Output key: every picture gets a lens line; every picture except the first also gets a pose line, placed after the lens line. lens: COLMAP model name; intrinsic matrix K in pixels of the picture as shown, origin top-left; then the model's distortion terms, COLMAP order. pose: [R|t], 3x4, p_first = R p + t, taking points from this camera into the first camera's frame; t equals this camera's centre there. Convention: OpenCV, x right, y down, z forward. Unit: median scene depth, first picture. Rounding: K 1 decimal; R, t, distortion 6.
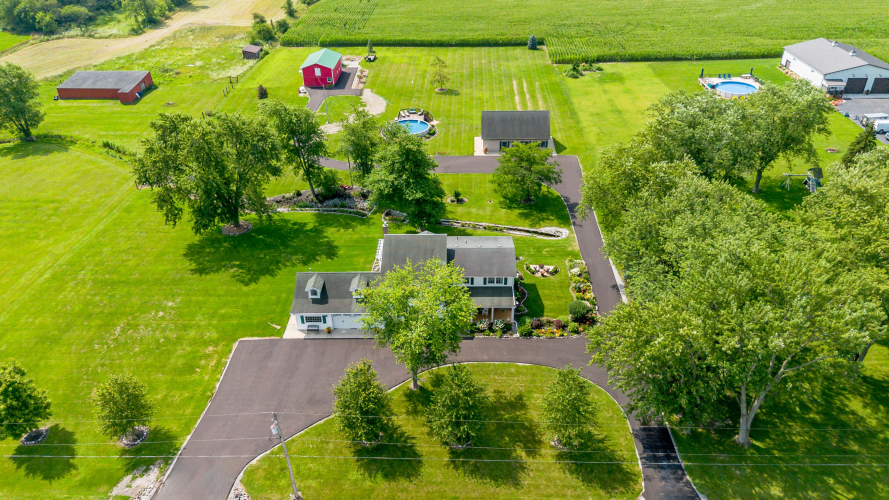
lens RADIAL K [[634.8, 0, 443.3], [0, 634.8, 247.2], [0, 0, 1]] dist [0.056713, -0.045115]
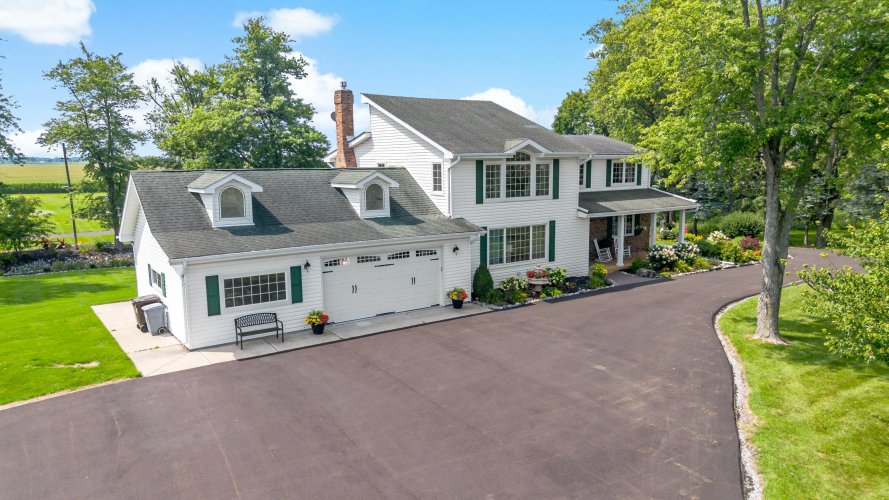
lens RADIAL K [[634.8, 0, 444.8], [0, 634.8, 251.3], [0, 0, 1]] dist [0.056713, -0.045115]
pose [[0.816047, -0.088651, 0.571146, -0.288333], [0.306680, 0.904004, -0.297866, 0.200343], [-0.489913, 0.418232, 0.764897, 0.753751]]
